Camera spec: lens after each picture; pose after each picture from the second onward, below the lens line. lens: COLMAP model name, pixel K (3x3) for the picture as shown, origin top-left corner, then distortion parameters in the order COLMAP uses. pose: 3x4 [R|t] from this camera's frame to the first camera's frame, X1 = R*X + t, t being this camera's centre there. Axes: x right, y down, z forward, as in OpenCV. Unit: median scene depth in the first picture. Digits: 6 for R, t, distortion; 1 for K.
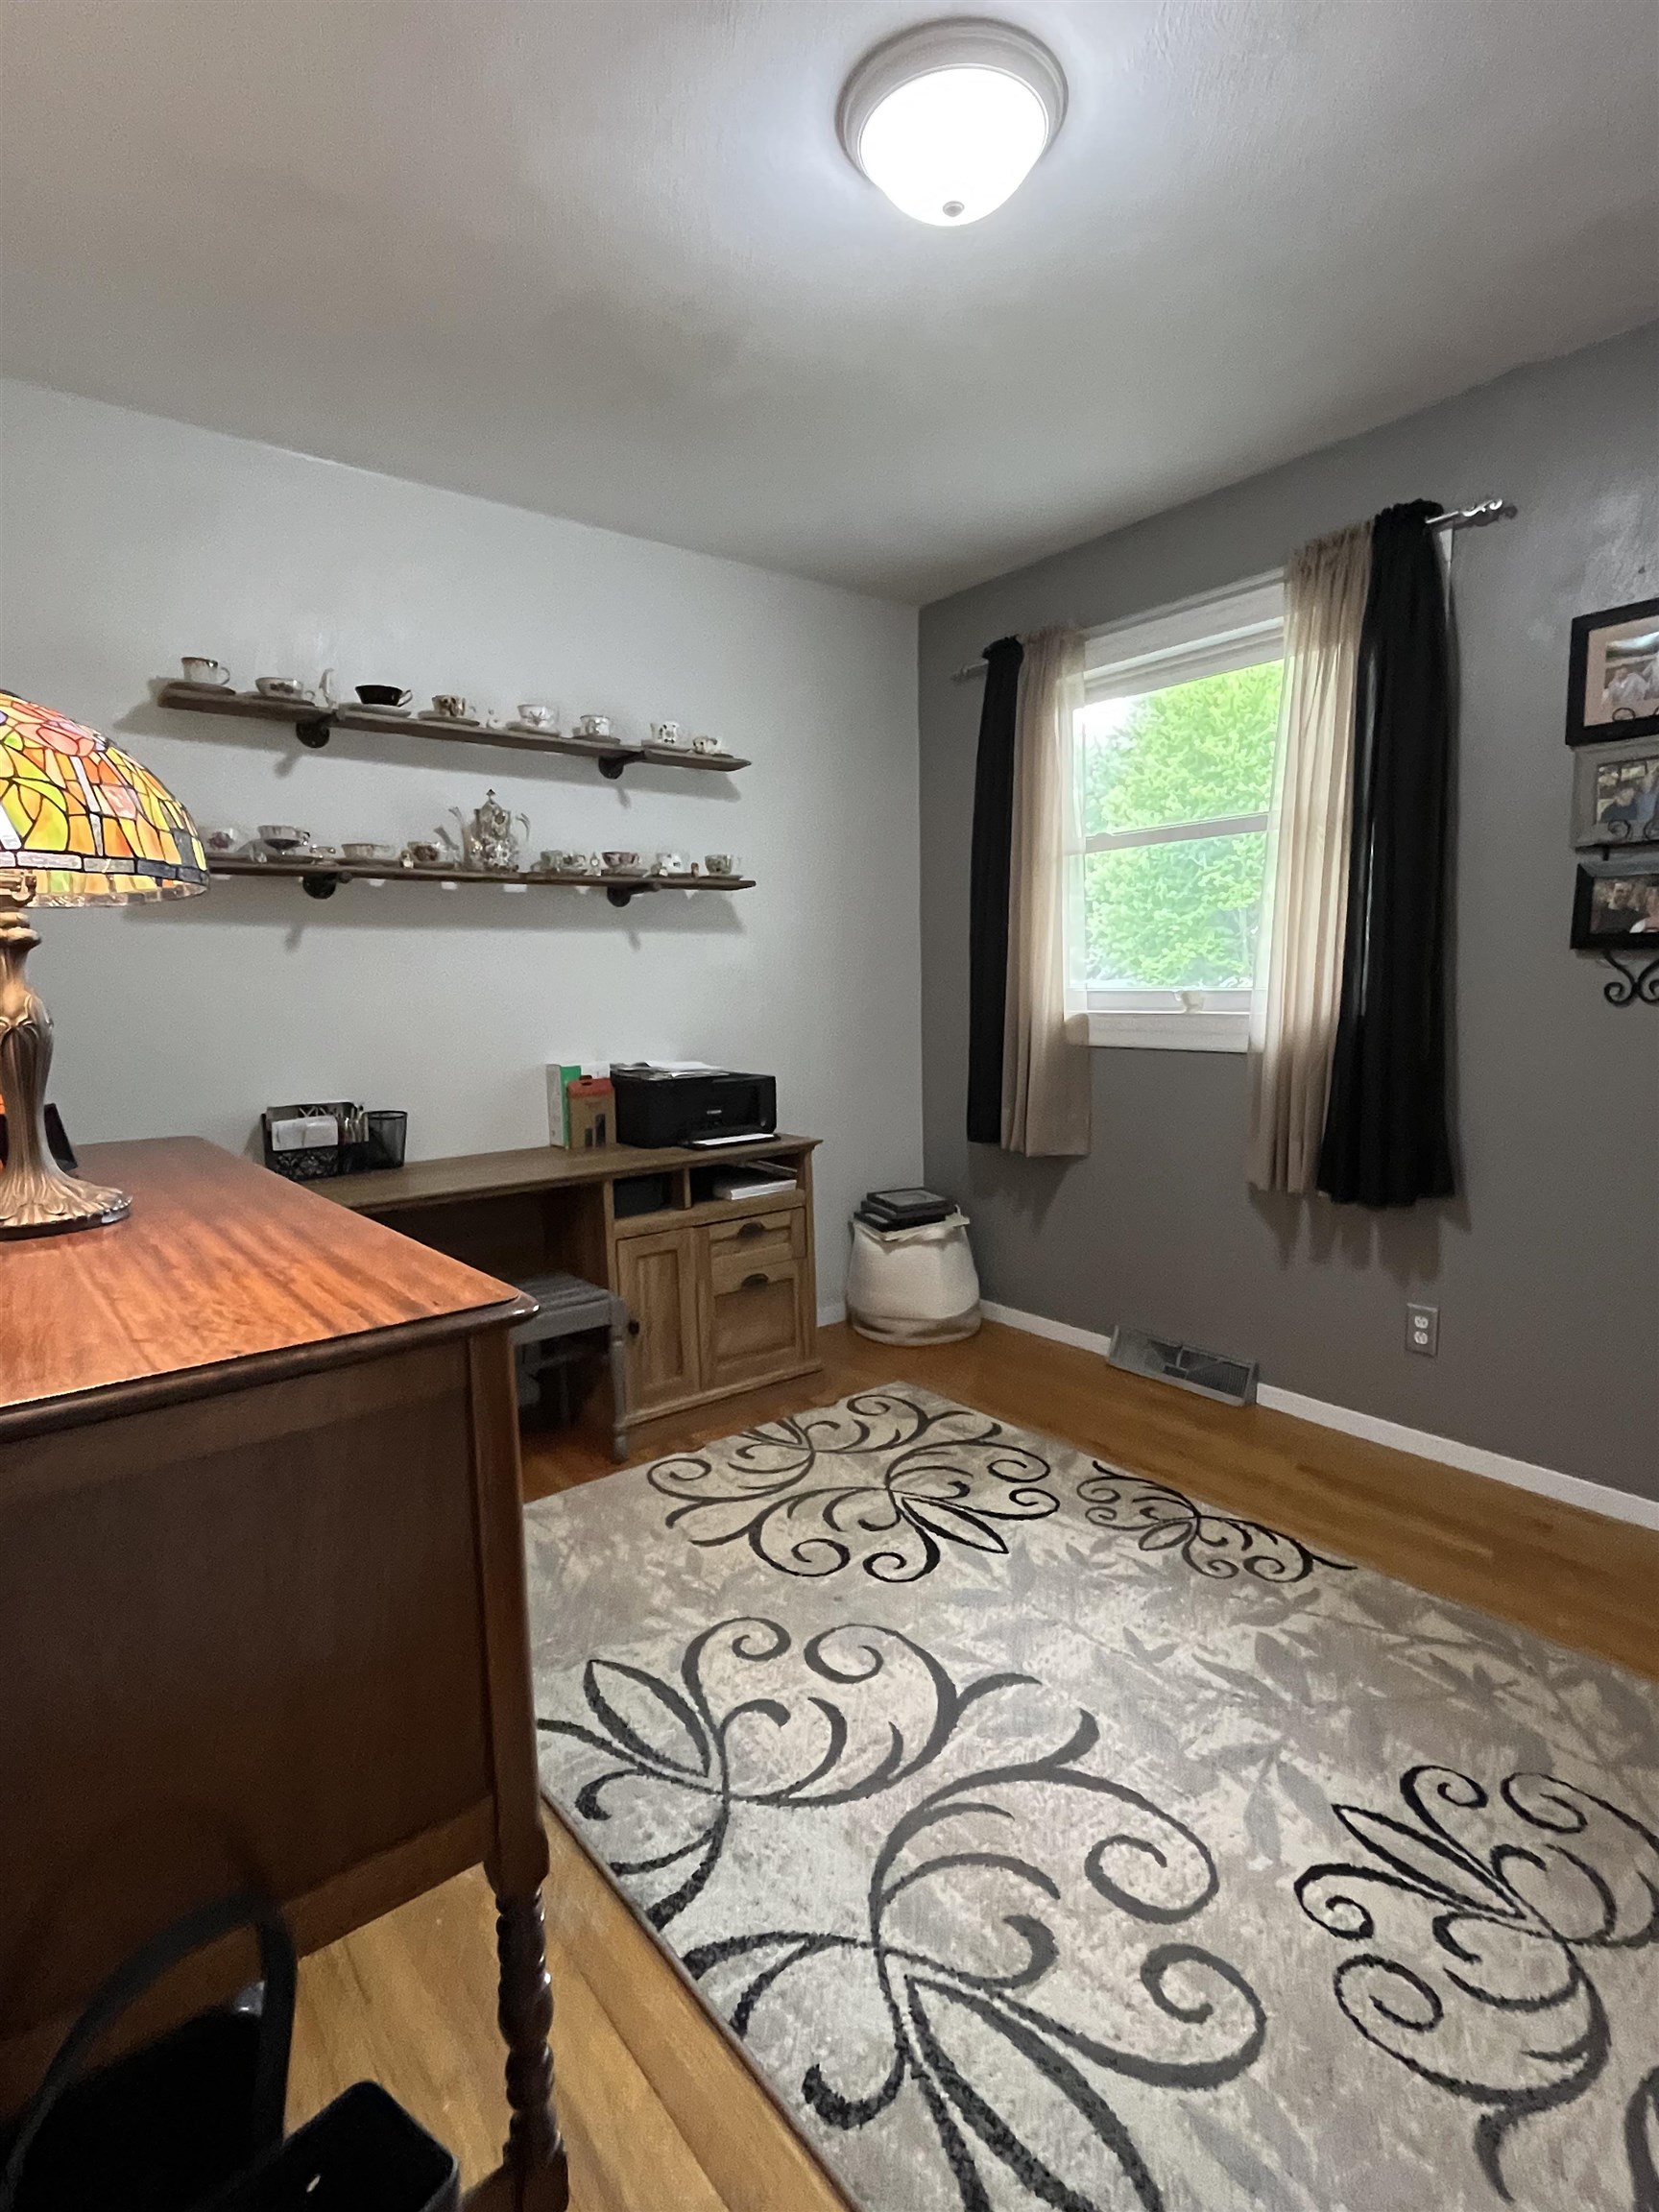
lens RADIAL K [[1083.3, 0, 829.5], [0, 1083.3, 1106.0], [0, 0, 1]] dist [-0.004564, 0.000566]
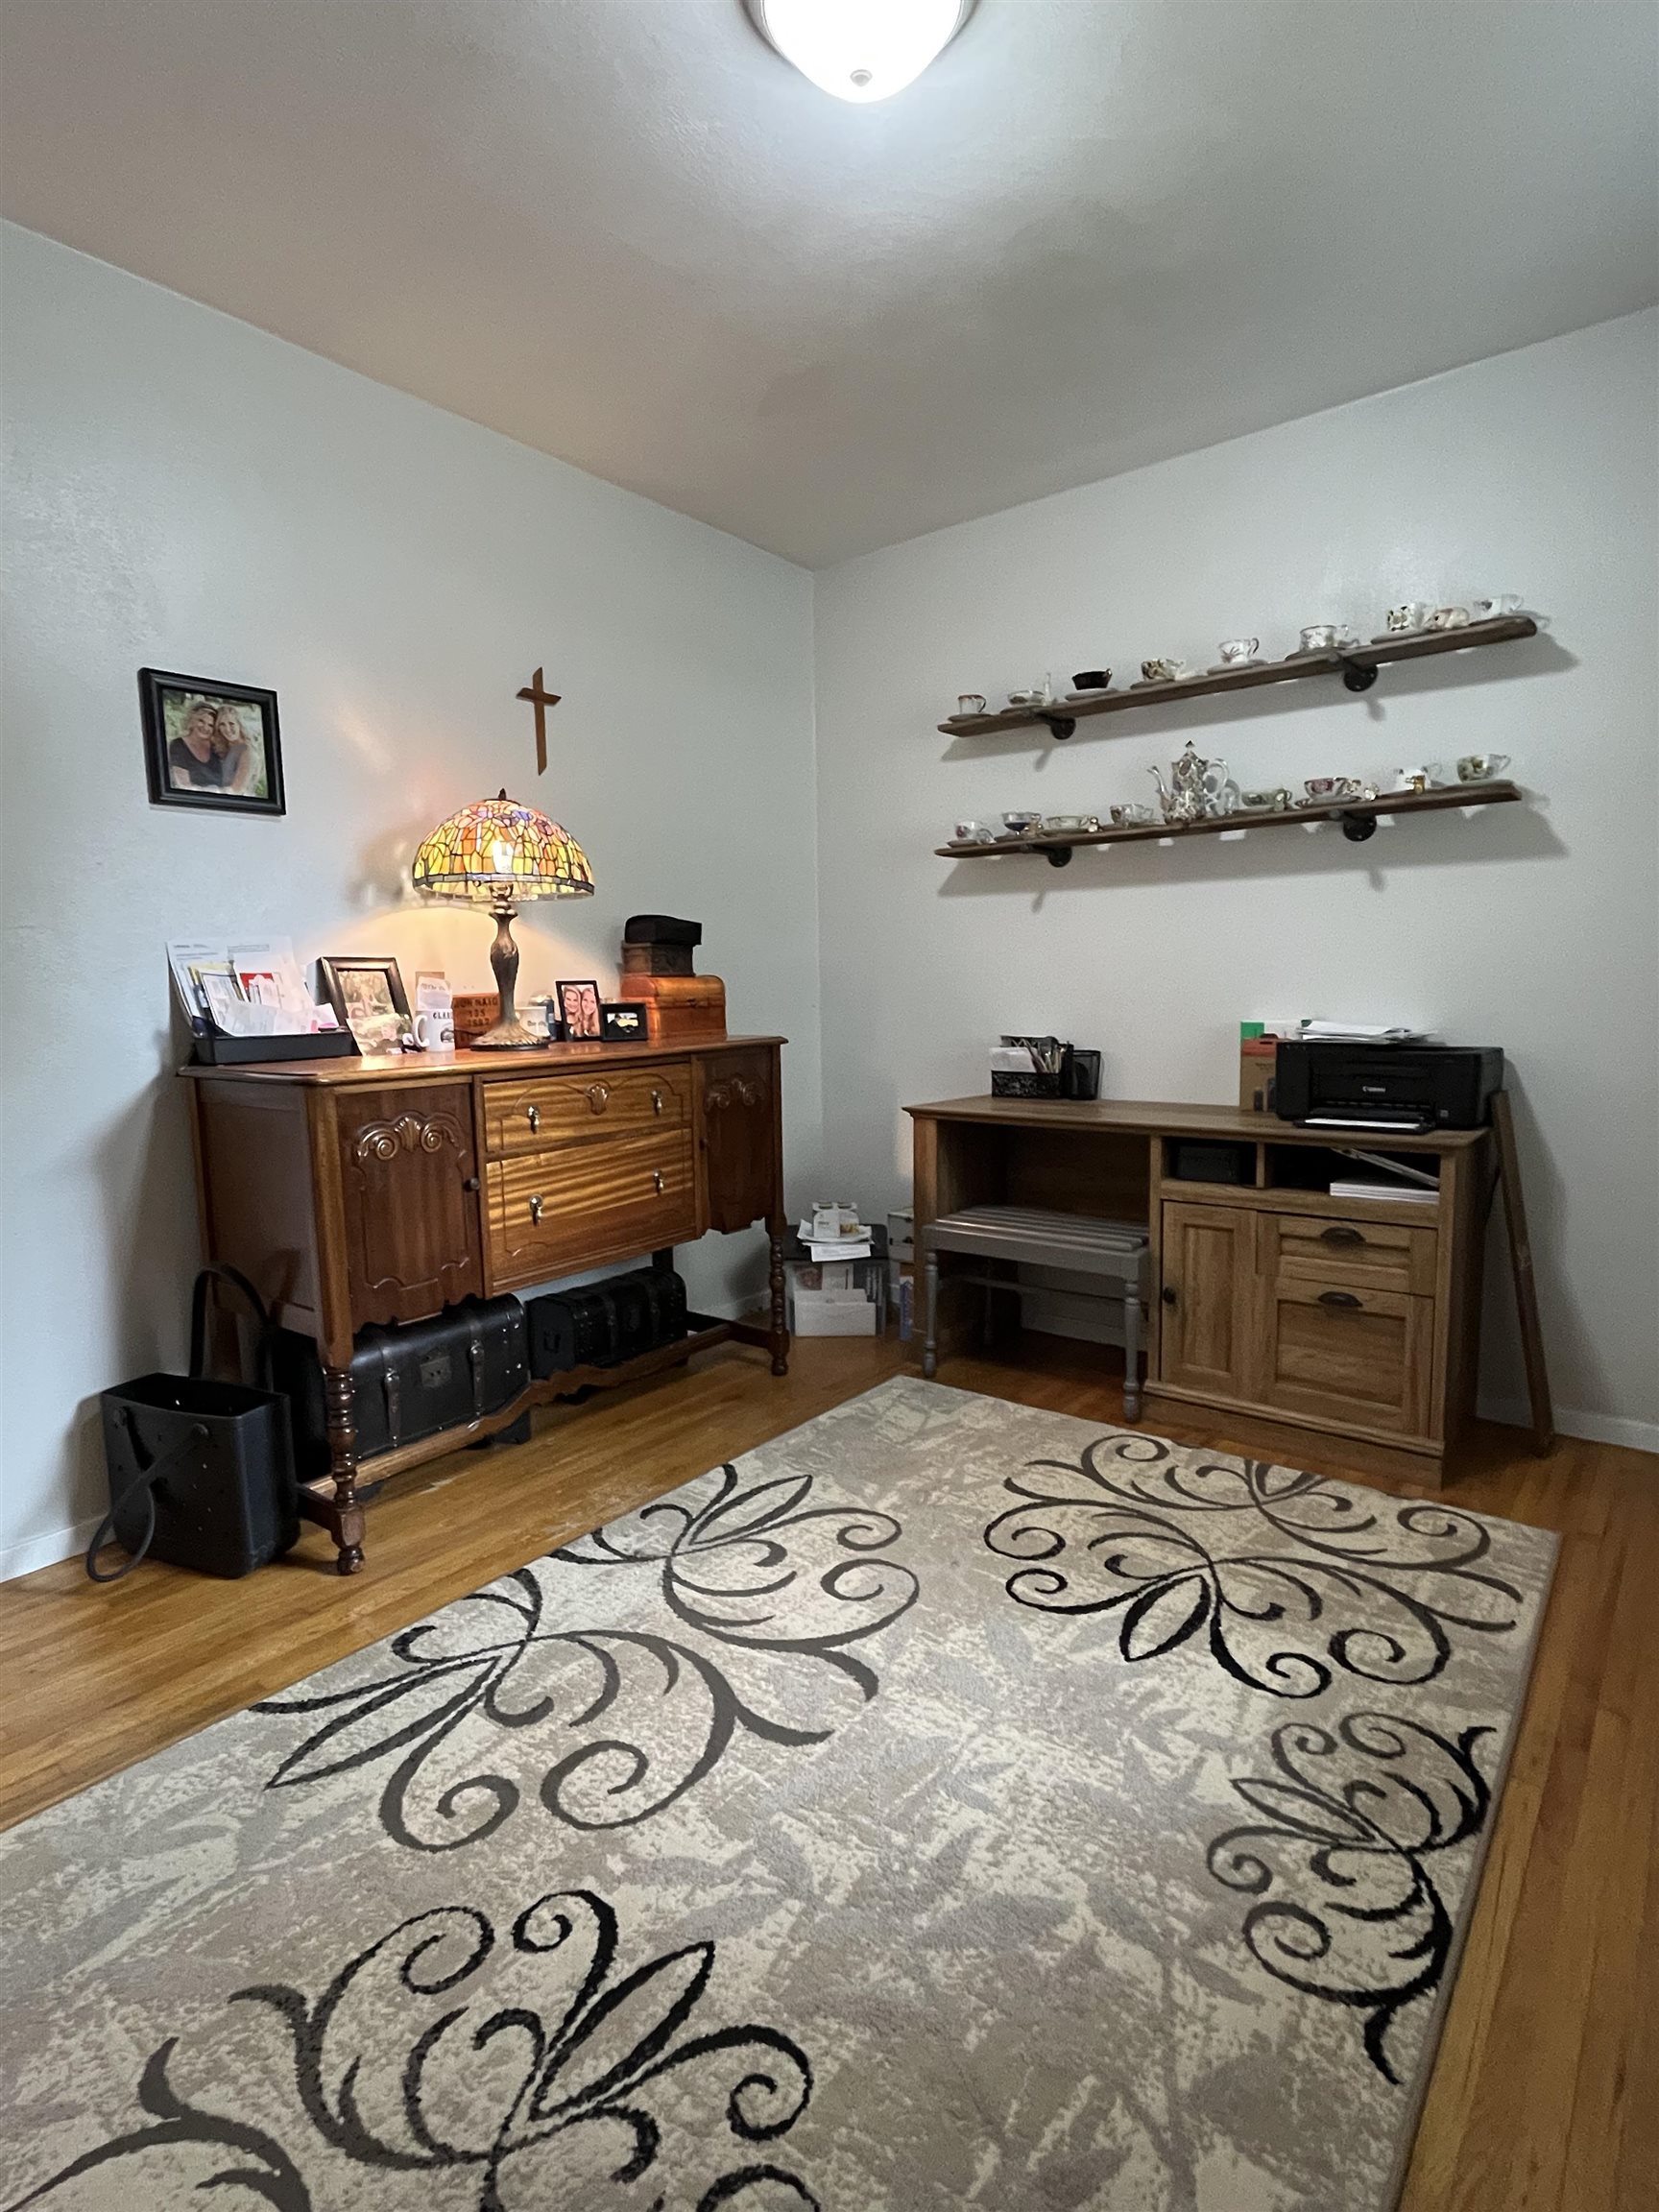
lens RADIAL K [[1092.3, 0, 829.5], [0, 1092.3, 1106.0], [0, 0, 1]] dist [-0.000447, 0.000351]
pose [[0.252852, 0.123269, -0.959620, 1.122365], [-0.101089, 0.989787, 0.100508, -0.045111], [0.962210, 0.071593, 0.262730, 0.789200]]
